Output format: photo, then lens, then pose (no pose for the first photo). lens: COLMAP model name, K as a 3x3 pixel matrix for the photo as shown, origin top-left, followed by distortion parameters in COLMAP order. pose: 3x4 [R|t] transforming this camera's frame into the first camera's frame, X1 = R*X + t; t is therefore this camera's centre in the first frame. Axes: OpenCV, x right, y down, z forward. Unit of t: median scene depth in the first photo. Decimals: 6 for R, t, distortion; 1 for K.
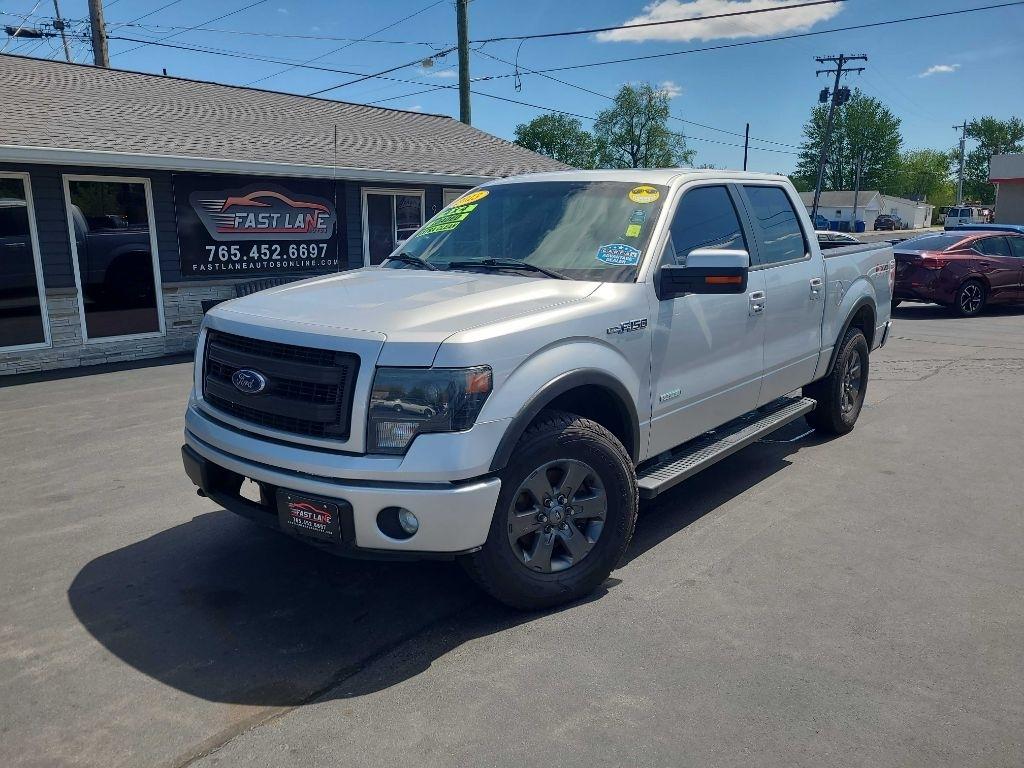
lens RADIAL K [[769.8, 0, 498.4], [0, 769.8, 383.0], [0, 0, 1]] dist [0.058376, -0.046815]
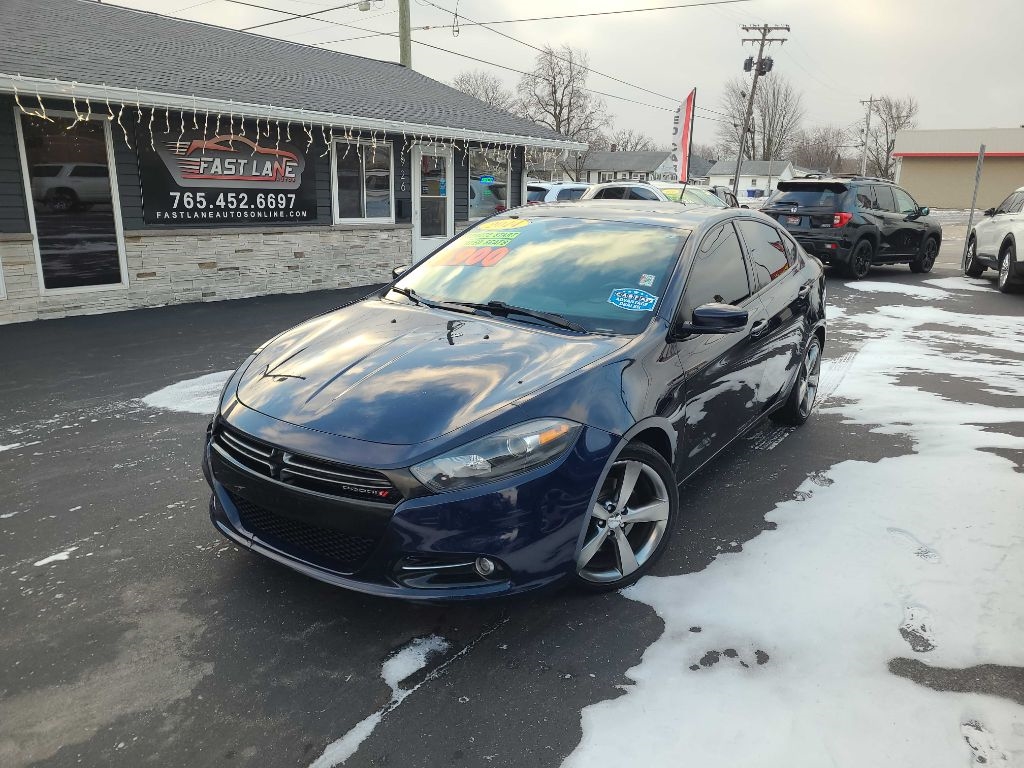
lens RADIAL K [[769.8, 0, 510.3], [0, 769.8, 390.6], [0, 0, 1]] dist [0.058376, -0.046815]
pose [[0.992760, -0.002301, 0.120094, -0.079298], [-0.004567, 0.998370, 0.056885, 0.005683], [-0.120029, -0.057022, 0.991131, 0.012198]]
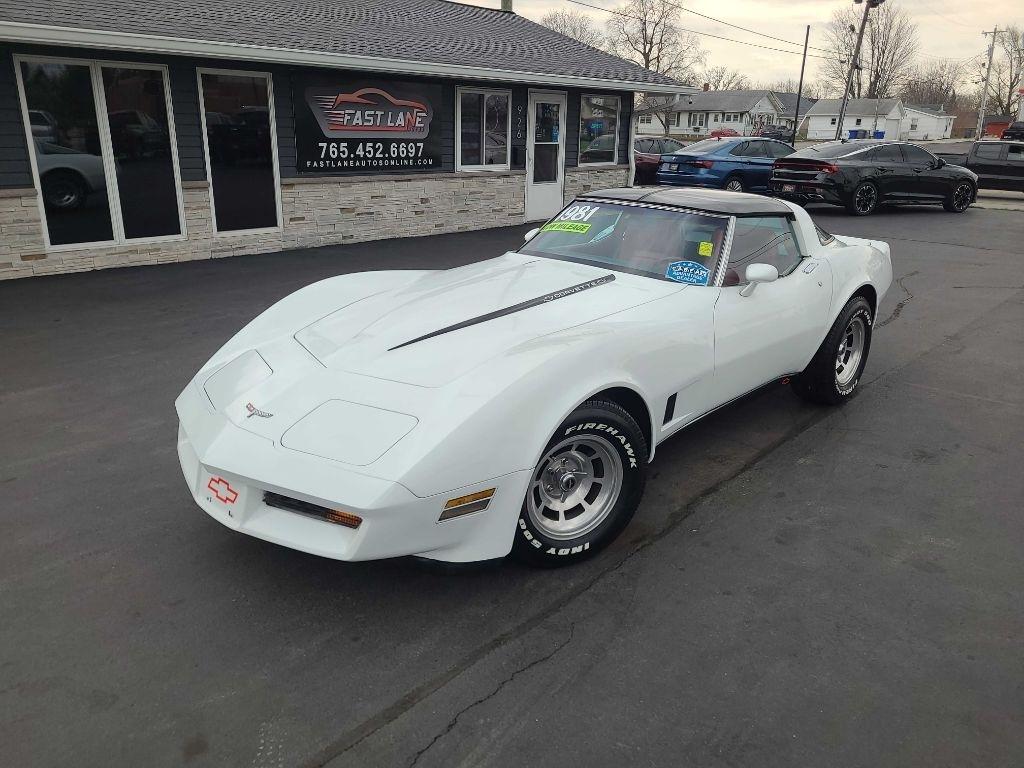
lens RADIAL K [[769.8, 0, 495.8], [0, 769.8, 371.6], [0, 0, 1]] dist [0.058376, -0.046815]
pose [[0.999770, 0.021058, 0.004176, -0.132777], [-0.021377, 0.994377, 0.103713, 0.010963], [-0.001969, -0.103779, 0.994598, -0.040992]]
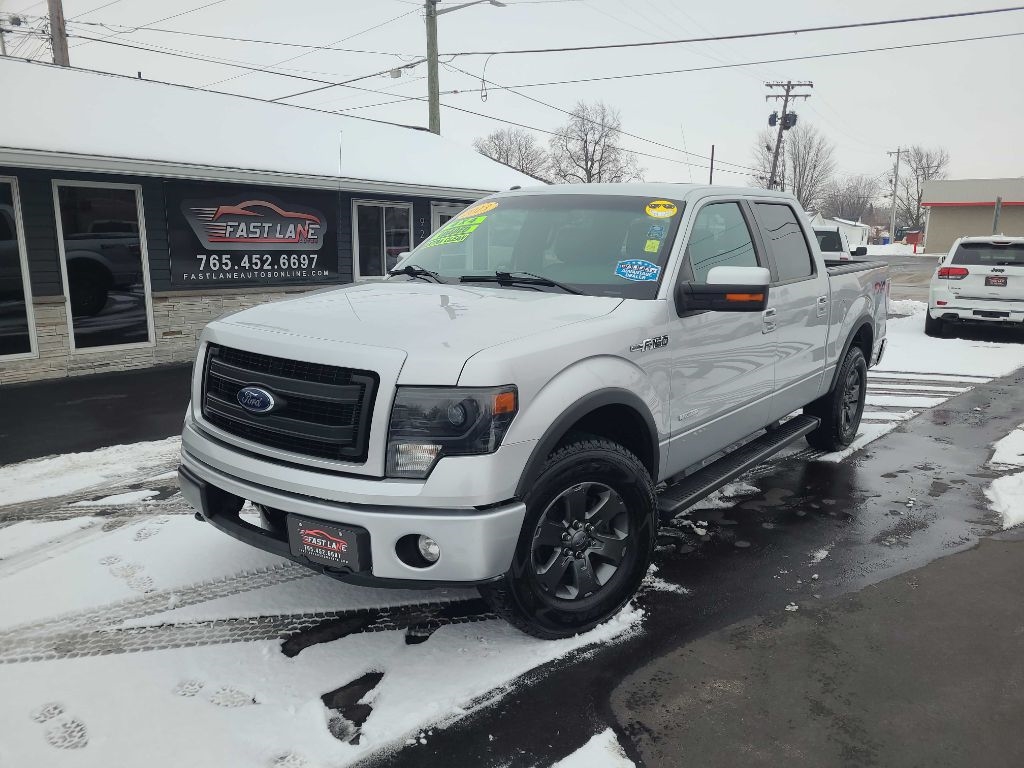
lens RADIAL K [[769.8, 0, 524.2], [0, 769.8, 392.3], [0, 0, 1]] dist [0.058376, -0.046815]
pose [[0.995644, 0.000207, 0.093231, -0.053156], [0.000171, 0.999992, -0.004052, 0.001045], [-0.093231, 0.004051, 0.995636, -0.014376]]
